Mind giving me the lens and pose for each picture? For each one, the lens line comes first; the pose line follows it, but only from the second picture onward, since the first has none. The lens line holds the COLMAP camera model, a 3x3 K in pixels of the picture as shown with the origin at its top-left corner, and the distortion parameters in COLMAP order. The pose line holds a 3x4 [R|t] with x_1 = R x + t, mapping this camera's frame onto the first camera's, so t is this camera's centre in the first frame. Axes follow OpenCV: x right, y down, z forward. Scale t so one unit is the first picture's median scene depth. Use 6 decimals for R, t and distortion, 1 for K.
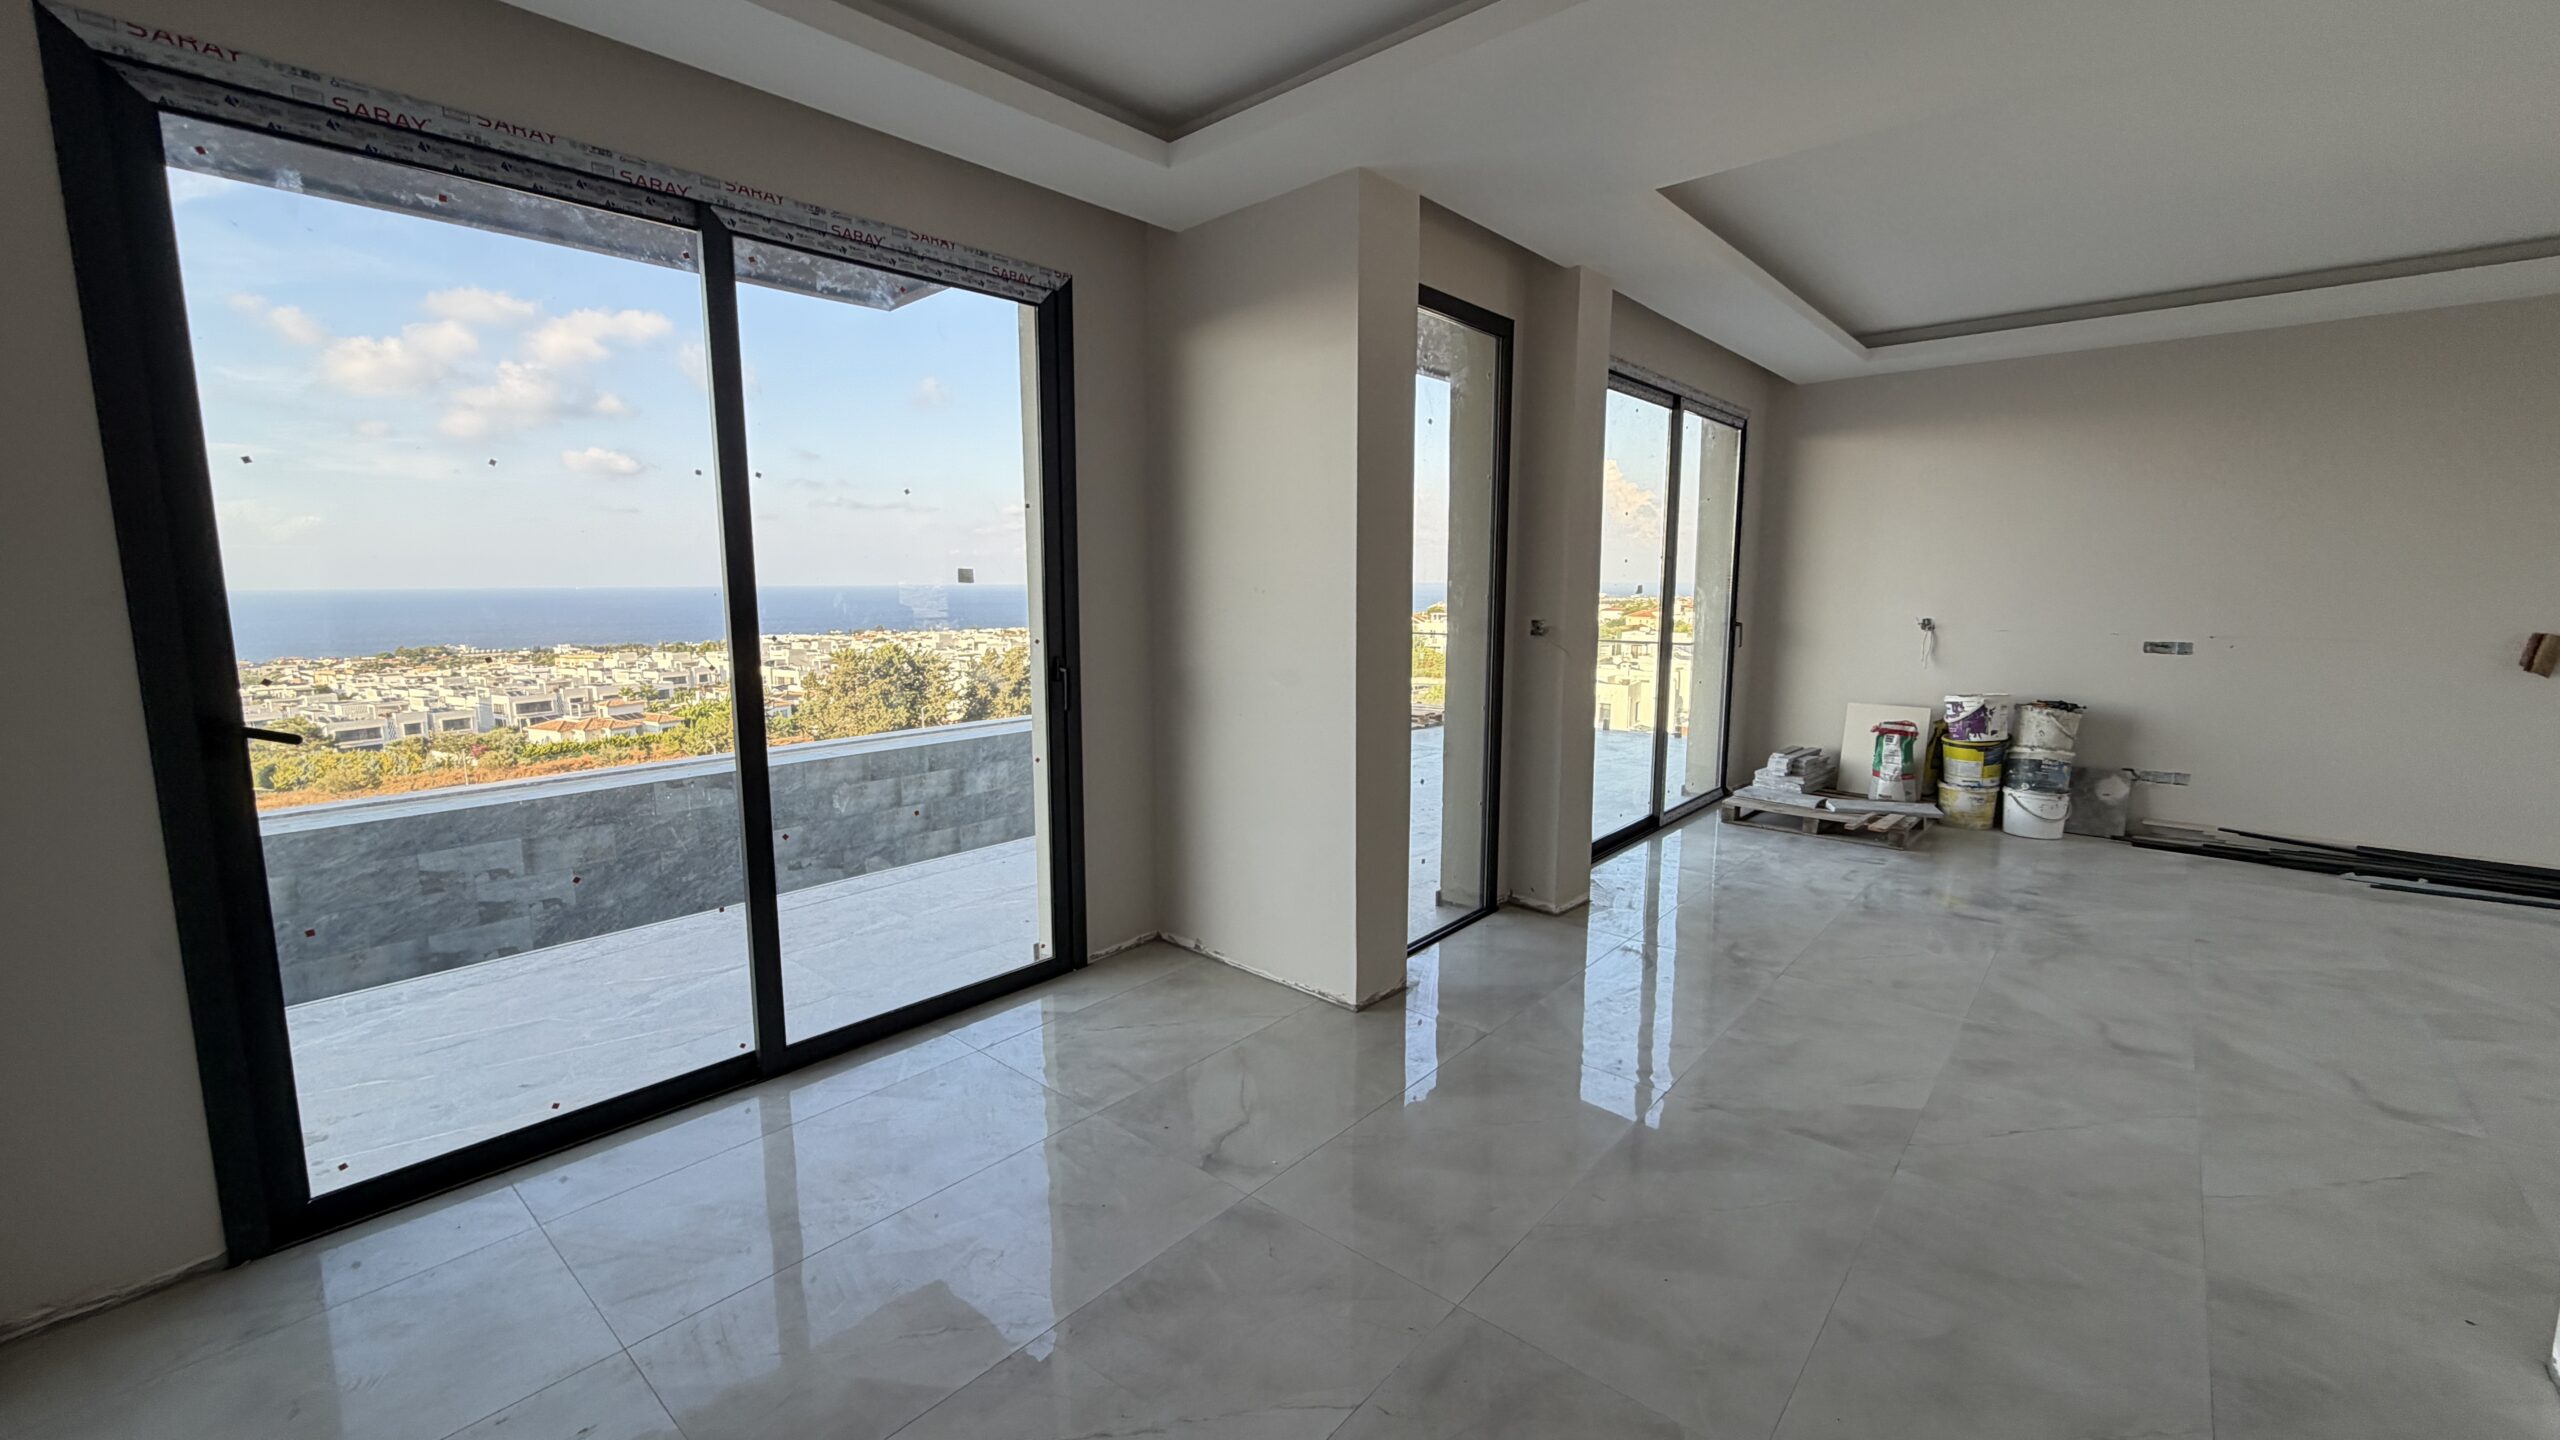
lens RADIAL K [[1019.4, 0, 1277.4], [0, 1019.4, 717.6], [0, 0, 1]] dist [0.000998, -0.000512]
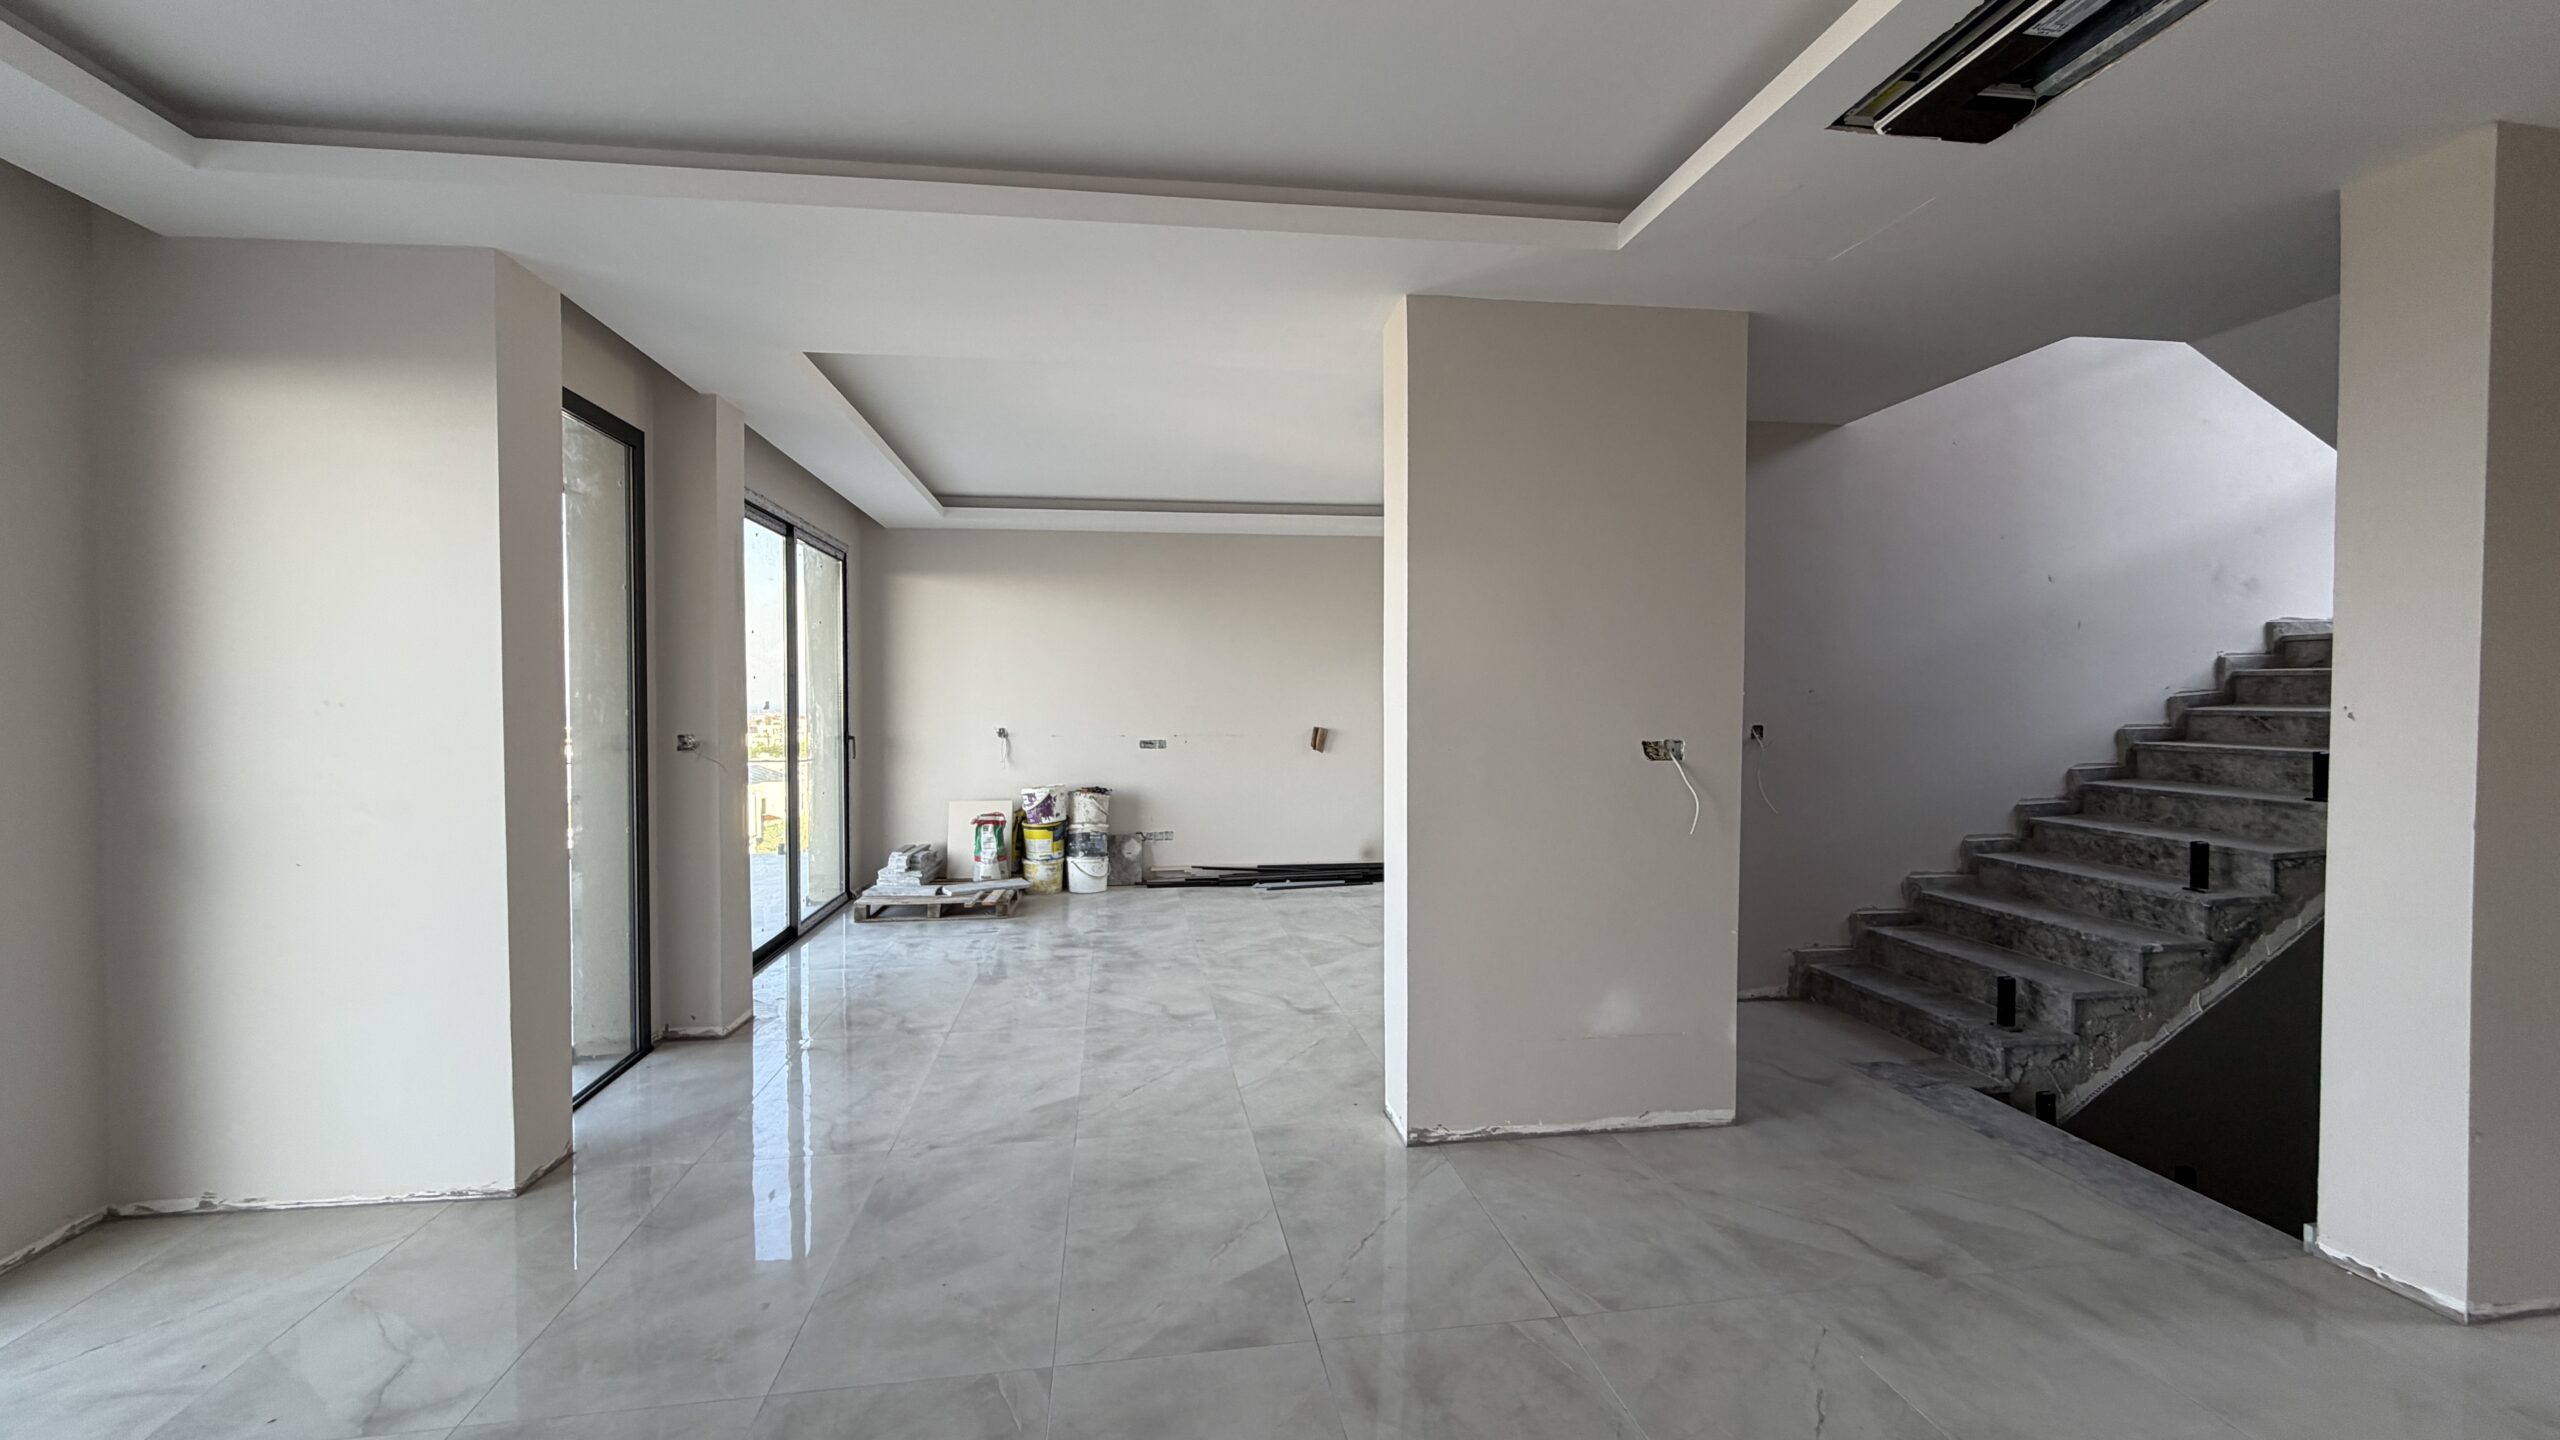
lens RADIAL K [[1019.2, 0, 1276.8], [0, 1019.2, 715.5], [0, 0, 1]] dist [0.001032, -0.000974]
pose [[0.645089, -0.012486, 0.764005, -0.095603], [0.104310, 0.991945, -0.071863, 0.011620], [-0.756954, 0.126052, 0.641196, -0.043340]]
